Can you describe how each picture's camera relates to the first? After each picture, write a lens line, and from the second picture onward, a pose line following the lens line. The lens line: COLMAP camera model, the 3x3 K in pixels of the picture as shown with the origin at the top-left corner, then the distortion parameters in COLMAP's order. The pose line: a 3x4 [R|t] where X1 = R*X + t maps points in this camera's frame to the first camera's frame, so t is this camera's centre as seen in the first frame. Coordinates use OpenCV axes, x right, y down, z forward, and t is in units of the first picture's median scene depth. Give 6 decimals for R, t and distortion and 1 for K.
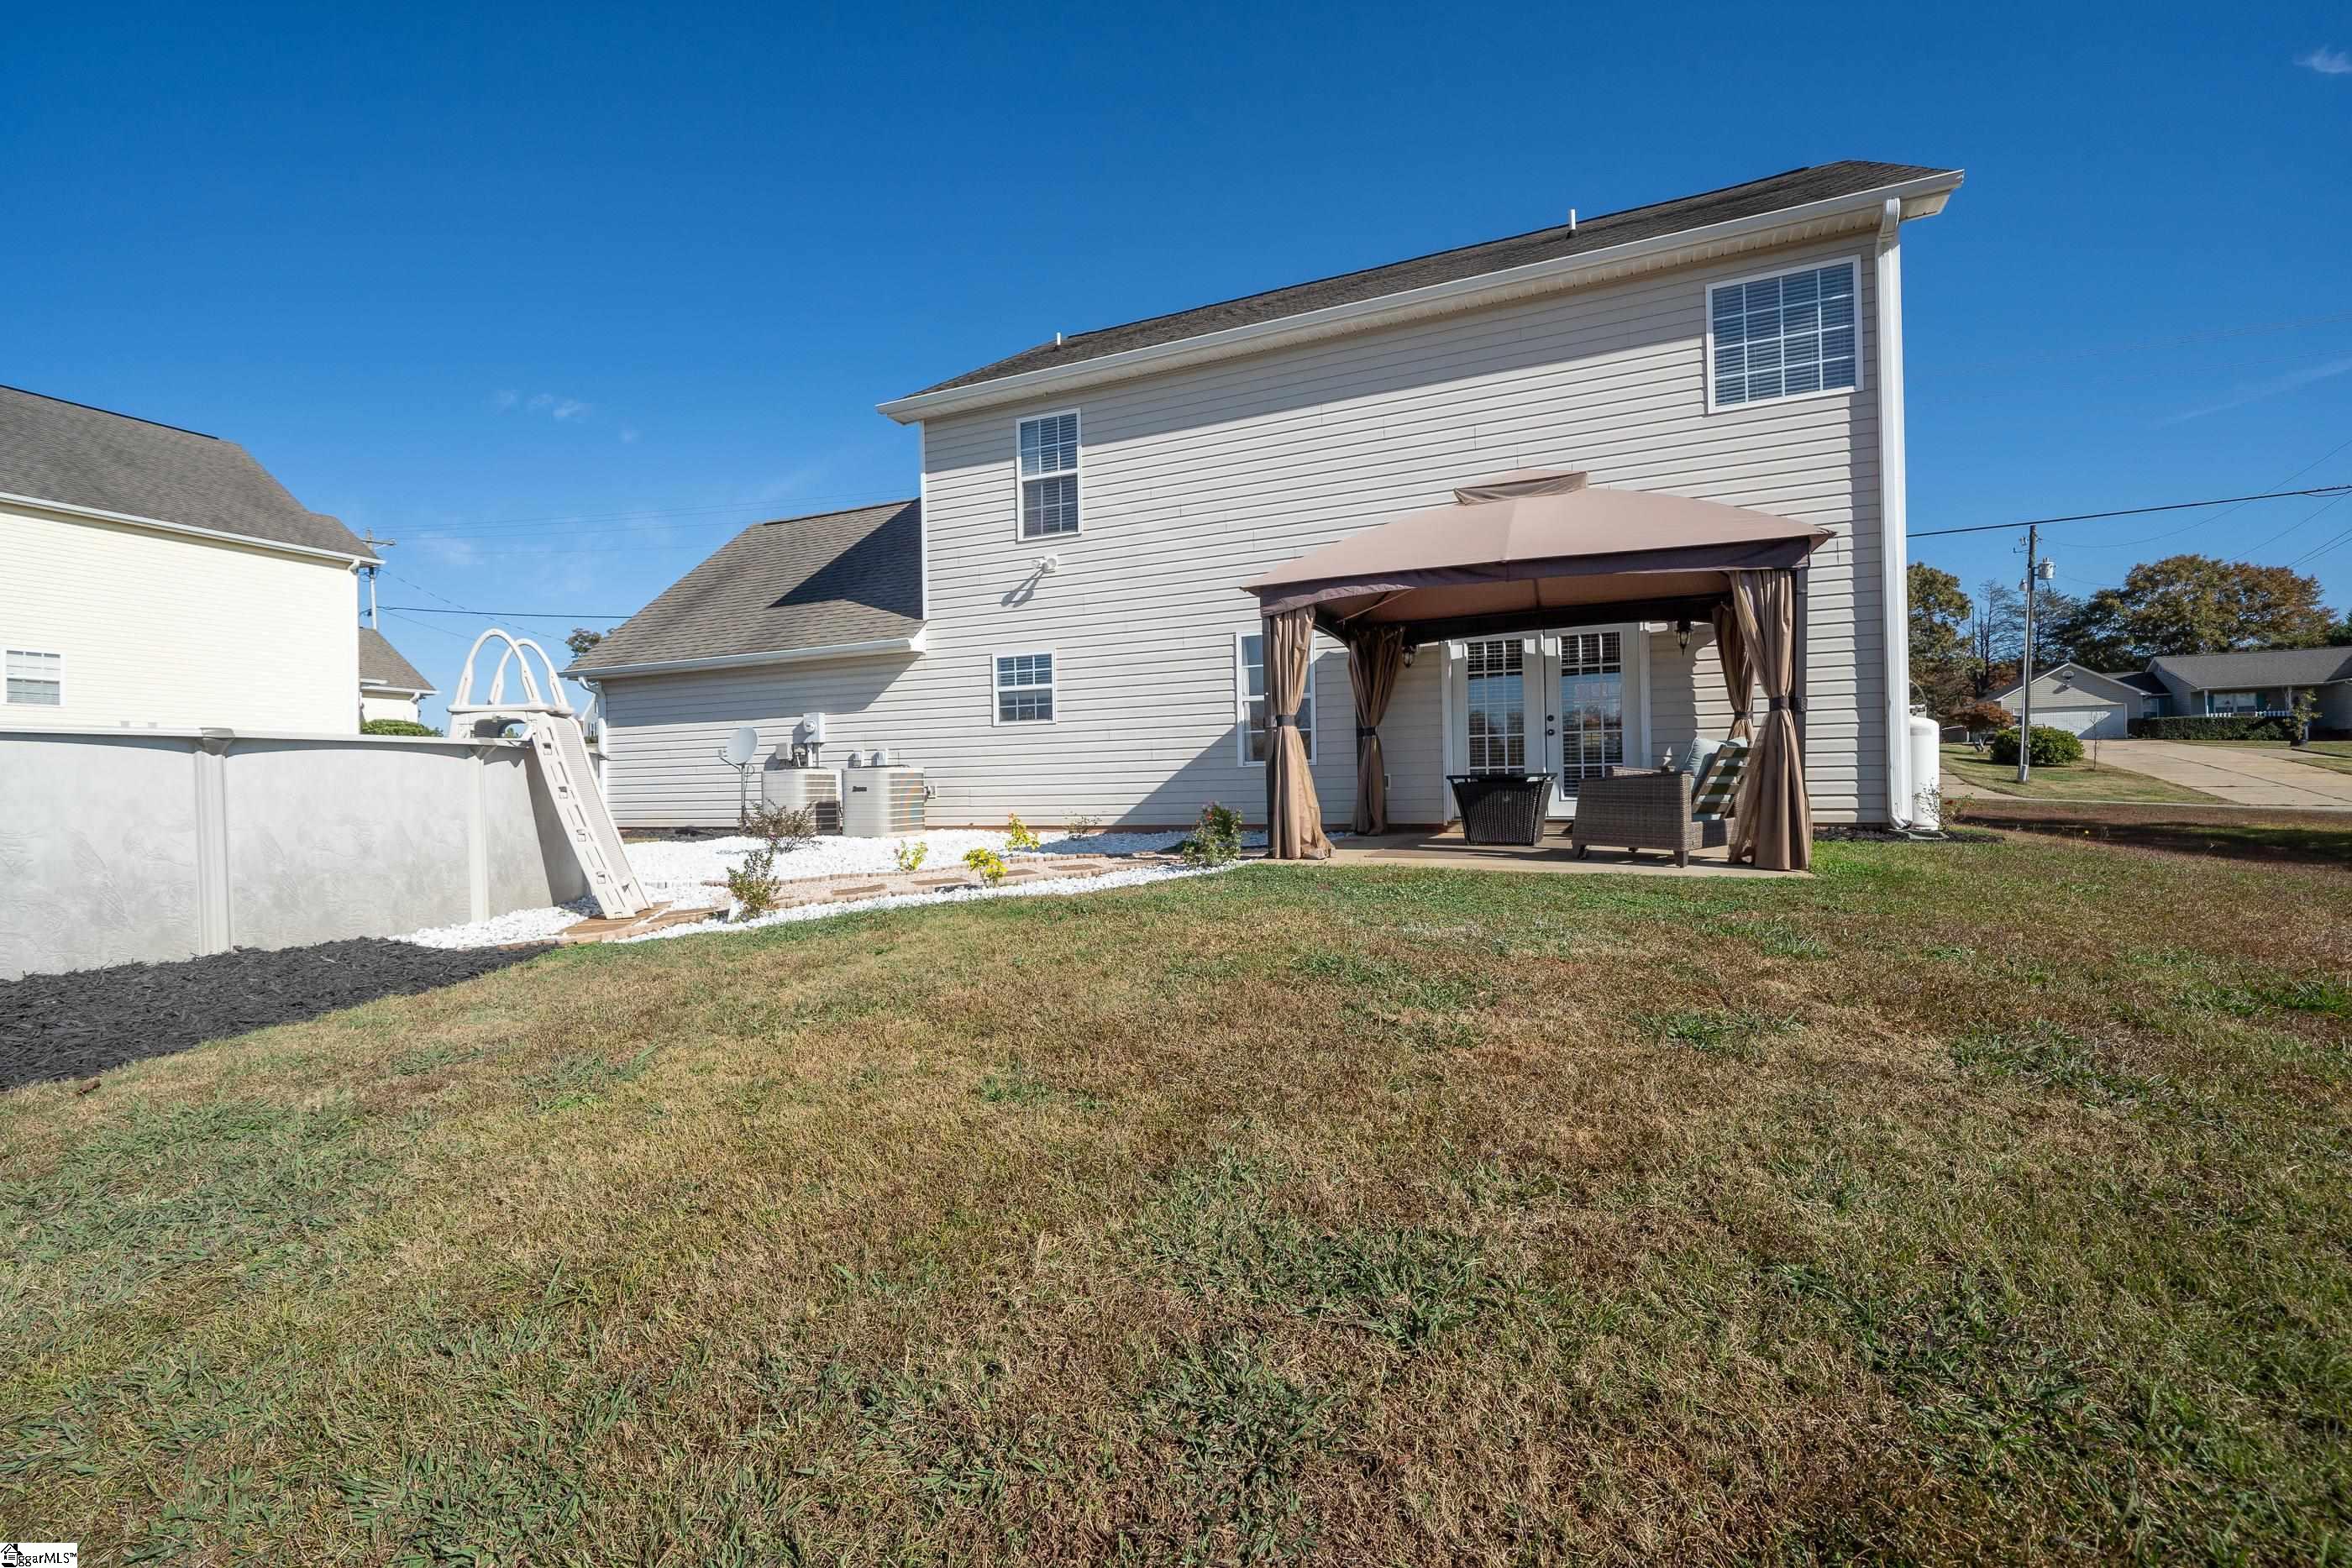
lens RADIAL K [[993.4, 0, 1105.3], [0, 993.4, 778.8], [0, 0, 1]] dist [0.010804, 0.000086]
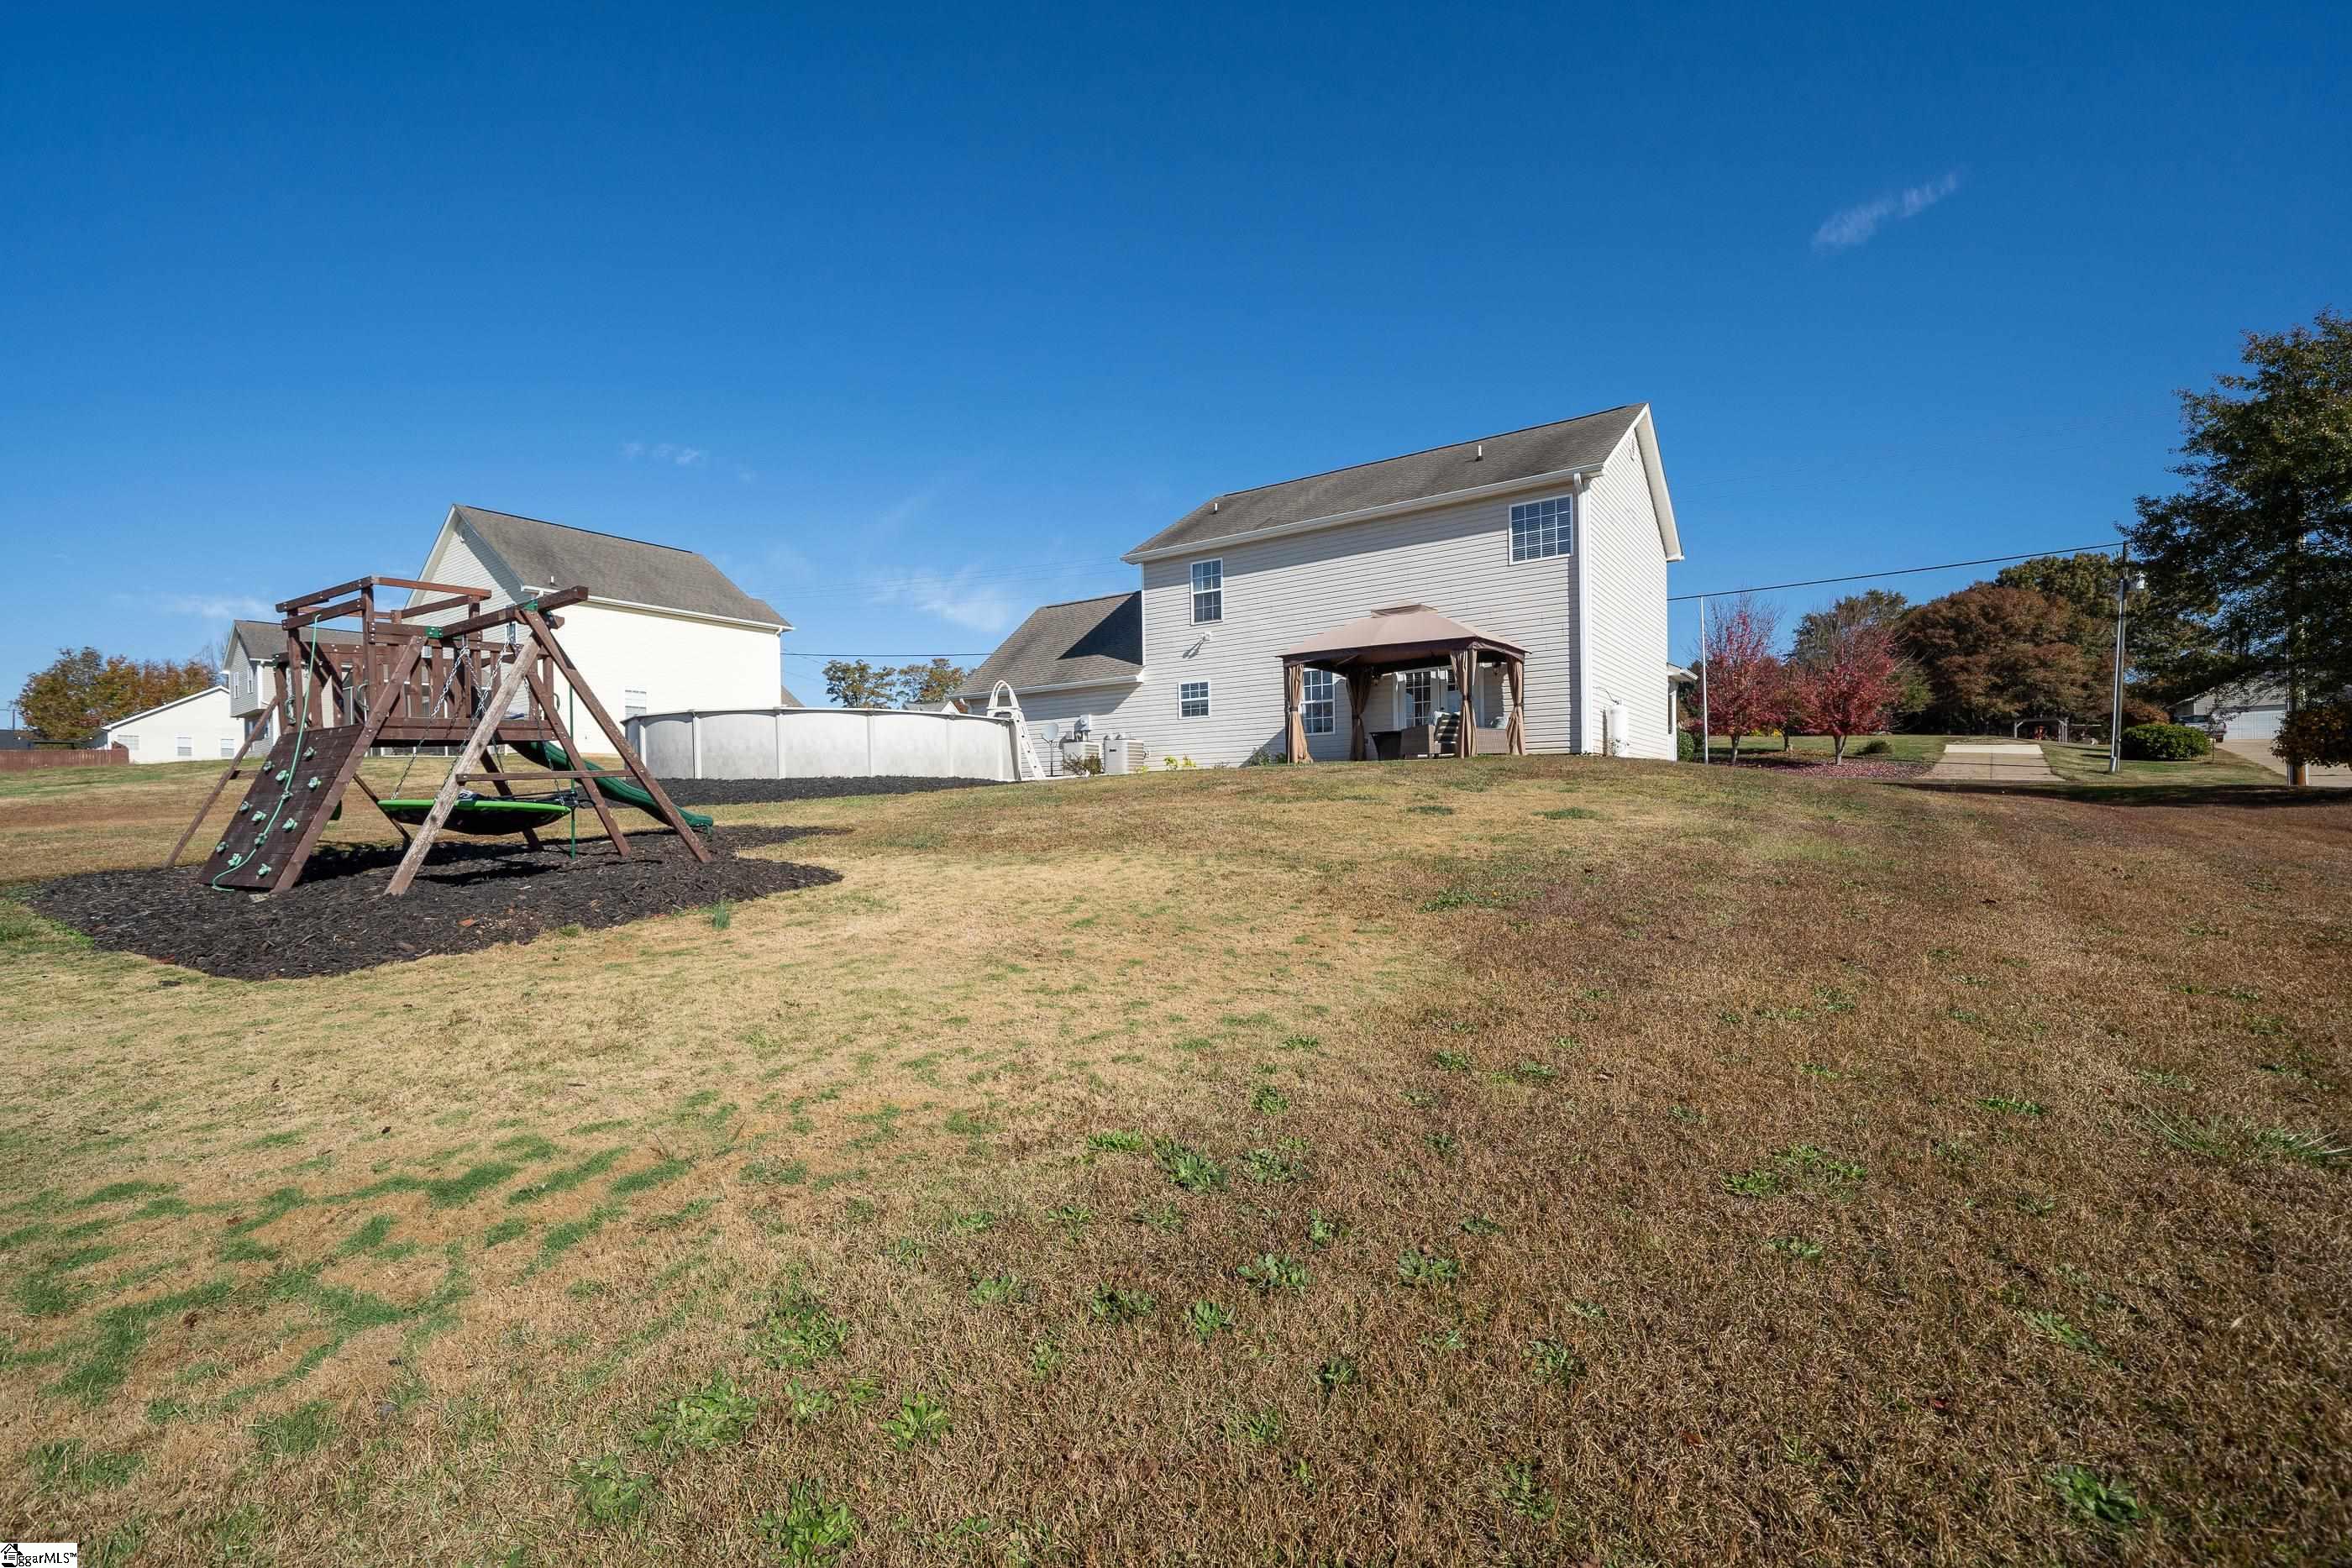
lens RADIAL K [[993.4, 0, 1105.3], [0, 993.4, 778.8], [0, 0, 1]] dist [0.010804, 0.000086]
pose [[0.980461, -0.001607, -0.196705, 0.132576], [-0.002022, 0.999831, -0.018248, 0.101924], [0.196701, 0.018289, 0.980293, -0.960327]]
